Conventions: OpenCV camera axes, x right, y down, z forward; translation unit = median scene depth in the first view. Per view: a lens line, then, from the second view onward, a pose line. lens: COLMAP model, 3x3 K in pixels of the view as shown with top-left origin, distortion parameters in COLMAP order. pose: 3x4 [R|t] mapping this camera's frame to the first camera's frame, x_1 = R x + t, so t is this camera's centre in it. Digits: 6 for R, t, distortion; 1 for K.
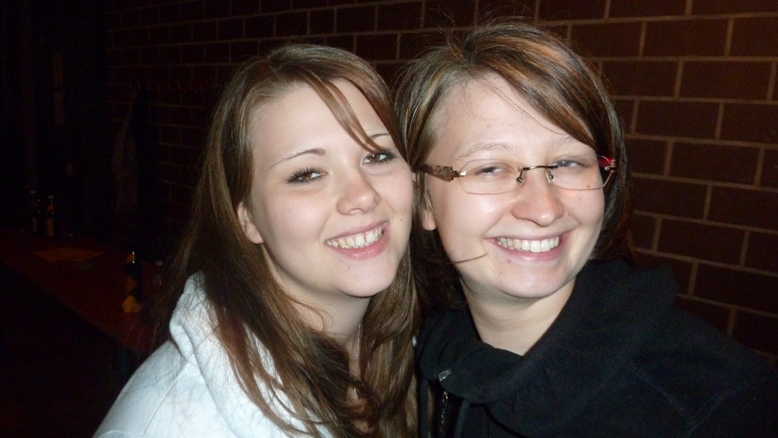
lens RADIAL K [[551.0, 0, 390.0], [0, 551.0, 218.1], [0, 0, 1]] dist [-0.036772, 0.000010]
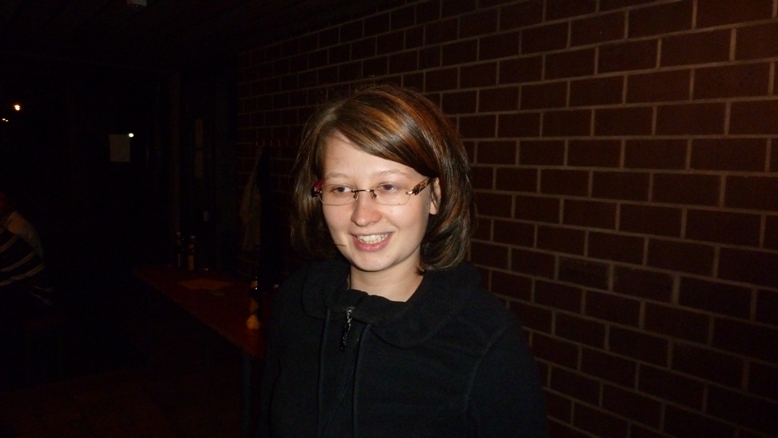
lens RADIAL K [[551.0, 0, 388.2], [0, 551.0, 212.7], [0, 0, 1]] dist [-0.036772, 0.000010]
pose [[0.979187, -0.016941, -0.202250, 0.078980], [-0.002462, 0.995446, -0.095300, 0.035926], [0.202944, 0.093814, 0.974686, -0.170858]]
